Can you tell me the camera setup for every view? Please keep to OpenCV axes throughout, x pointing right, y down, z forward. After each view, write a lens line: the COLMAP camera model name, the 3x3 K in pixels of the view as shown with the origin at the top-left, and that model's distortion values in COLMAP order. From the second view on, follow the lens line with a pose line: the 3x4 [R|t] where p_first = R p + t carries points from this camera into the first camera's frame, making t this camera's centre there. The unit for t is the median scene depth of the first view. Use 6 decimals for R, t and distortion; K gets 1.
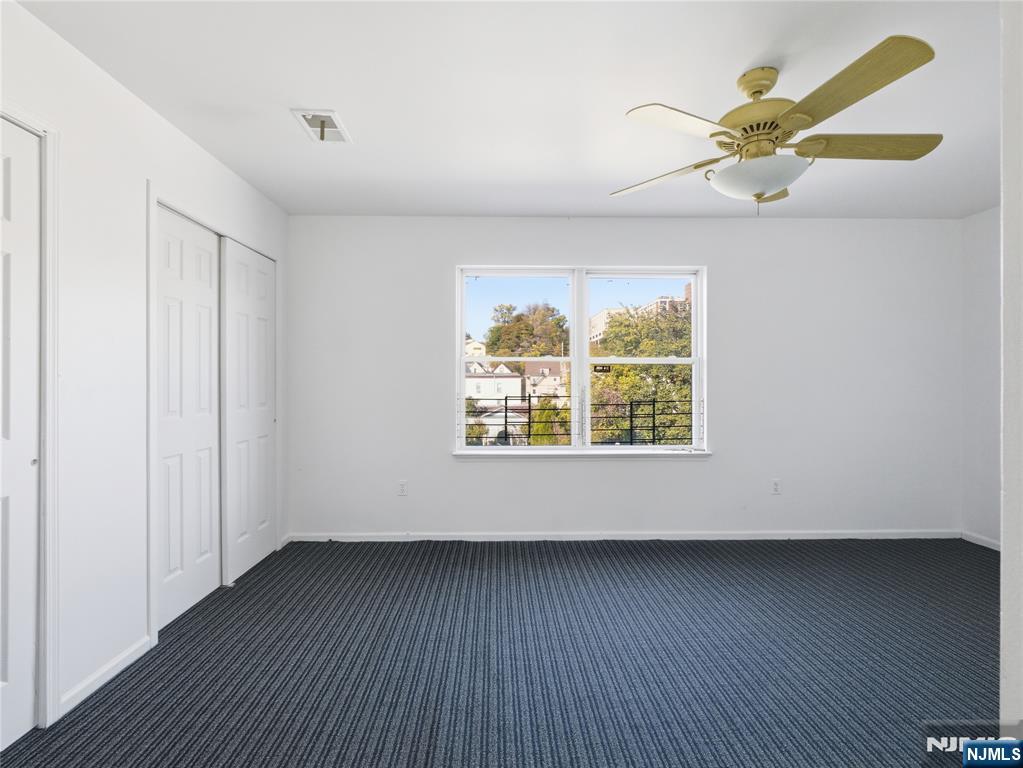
lens RADIAL K [[479.6, 0, 509.7], [0, 479.6, 377.1], [0, 0, 1]] dist [-0.001273, -0.000541]
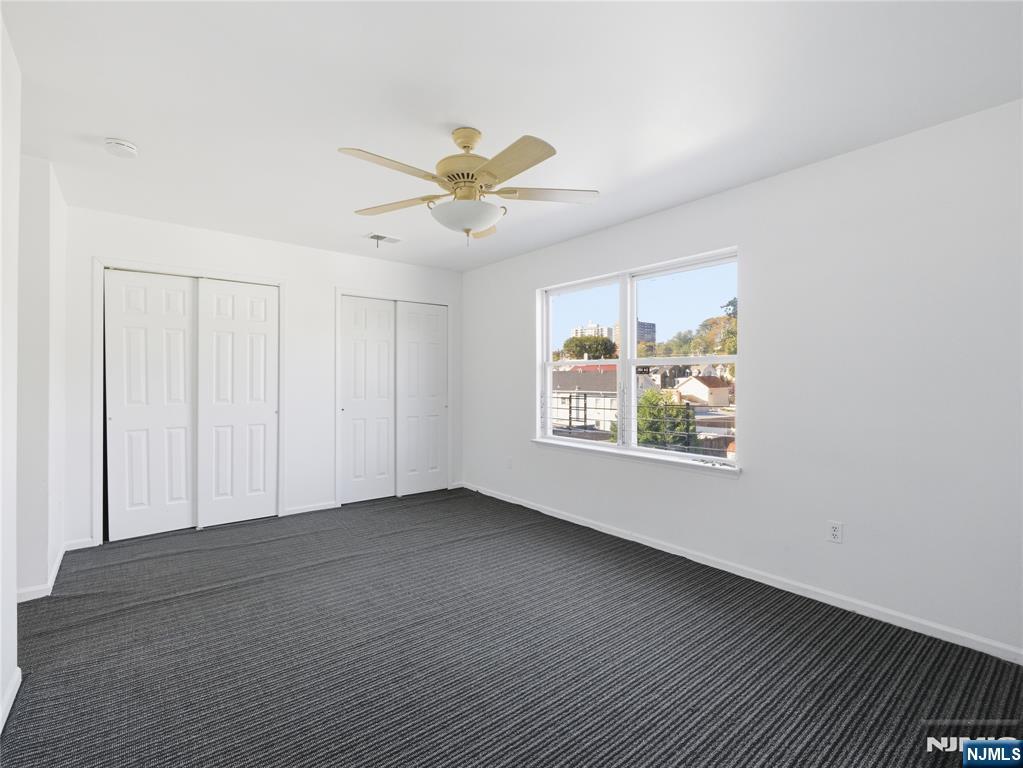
lens RADIAL K [[479.6, 0, 509.7], [0, 479.6, 377.1], [0, 0, 1]] dist [-0.001273, -0.000541]
pose [[0.613296, -0.004245, -0.789842, 0.955476], [0.001472, 0.999990, -0.004232, 0.000343], [0.789852, 0.001433, 0.613296, 0.207711]]
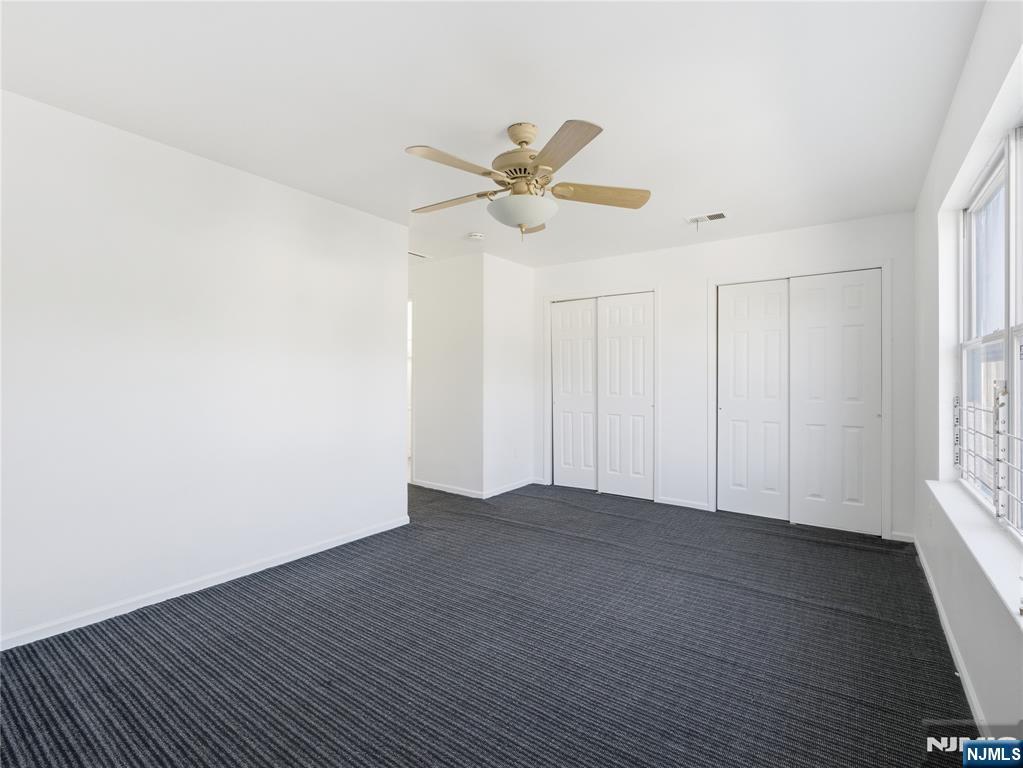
lens RADIAL K [[479.6, 0, 509.7], [0, 479.6, 377.1], [0, 0, 1]] dist [-0.001273, -0.000541]
pose [[-0.599676, -0.003931, -0.800233, 0.932929], [-0.000771, 0.999990, -0.004335, 0.009620], [0.800243, -0.001983, -0.599673, 1.052315]]
